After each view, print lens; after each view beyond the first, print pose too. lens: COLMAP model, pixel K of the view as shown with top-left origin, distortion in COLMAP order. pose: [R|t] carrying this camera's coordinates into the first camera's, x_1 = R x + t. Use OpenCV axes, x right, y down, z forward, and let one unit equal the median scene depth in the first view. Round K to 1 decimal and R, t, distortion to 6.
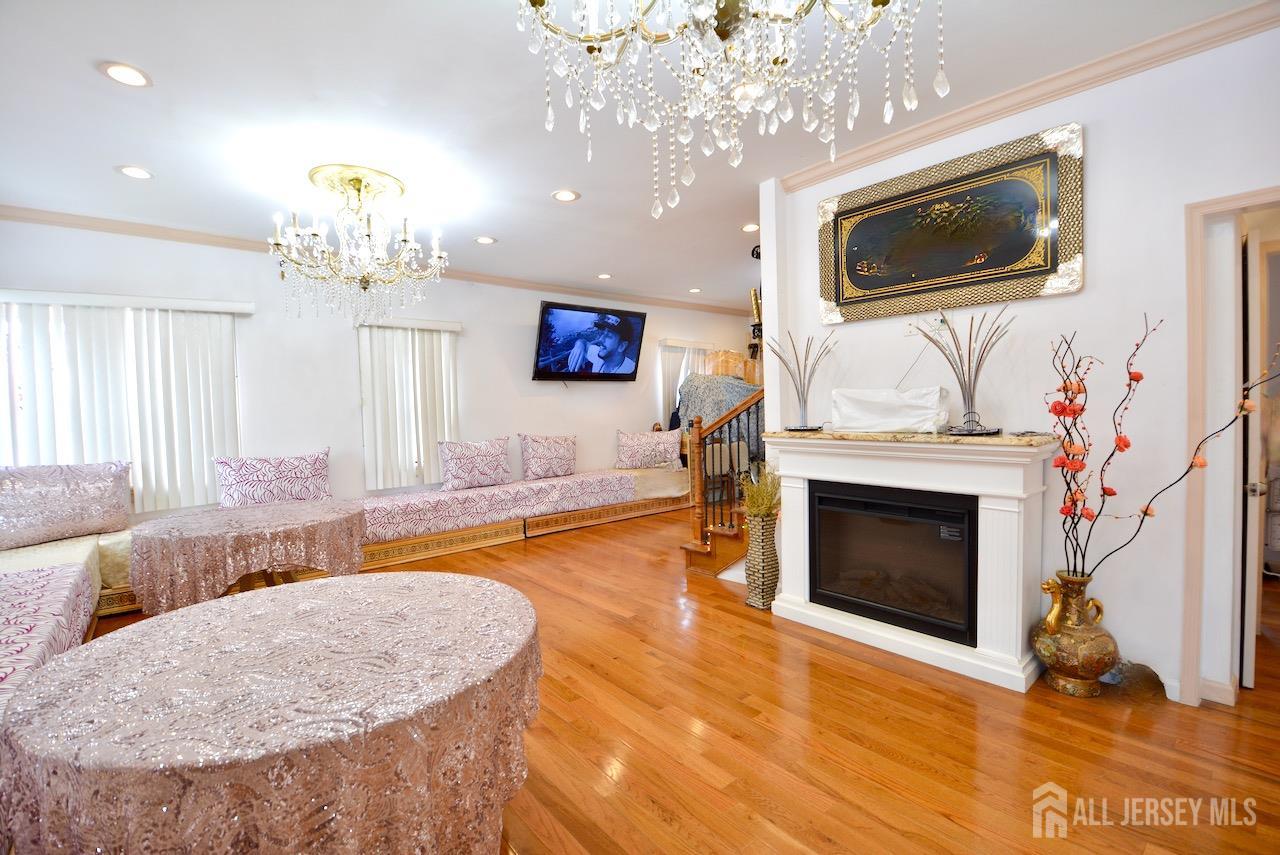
lens RADIAL K [[563.6, 0, 640.0], [0, 563.6, 427.5], [0, 0, 1]] dist [0.006921, -0.018482]
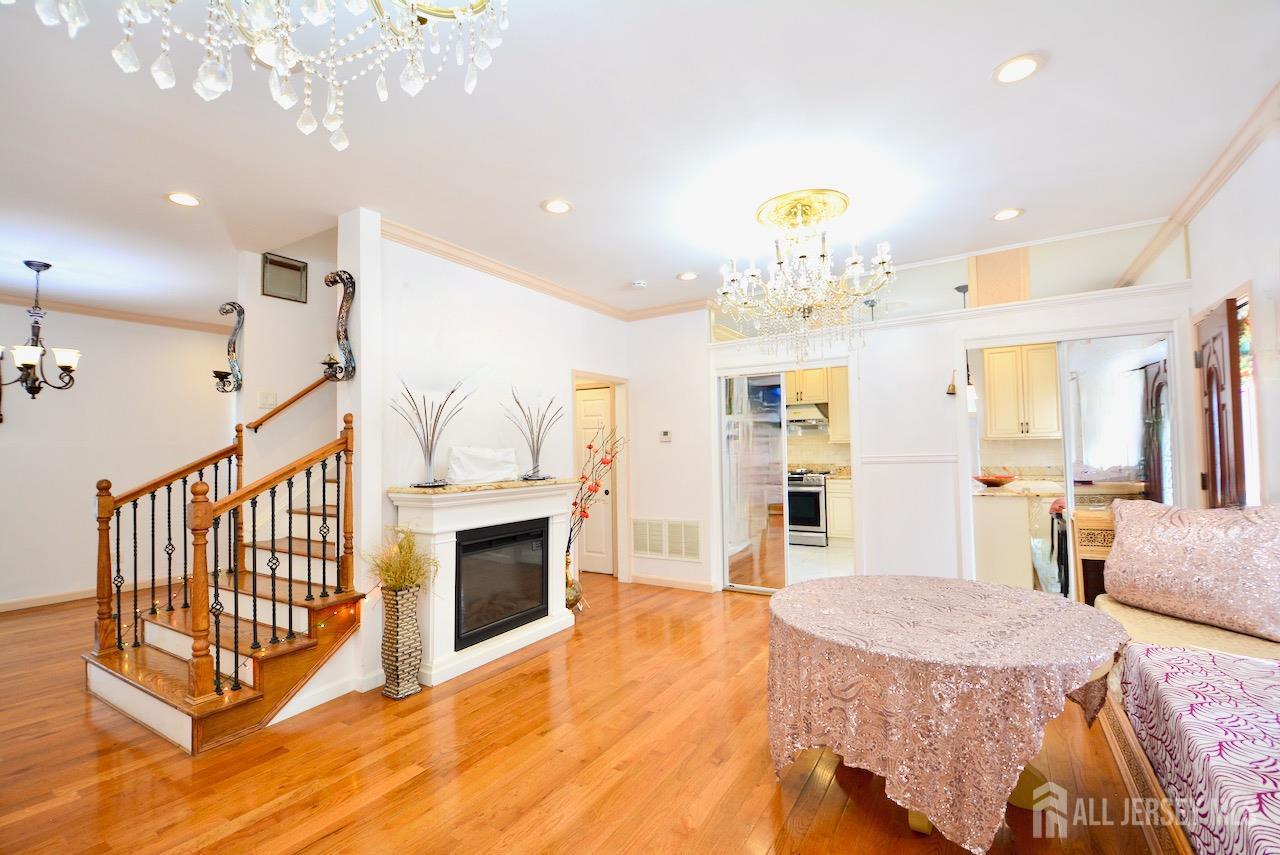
lens RADIAL K [[563.6, 0, 640.0], [0, 563.6, 427.5], [0, 0, 1]] dist [0.006921, -0.018482]
pose [[-0.312009, 0.074418, 0.947160, -0.881256], [0.065208, 0.996254, -0.056794, -0.020761], [-0.947839, 0.044043, -0.315693, 1.073729]]
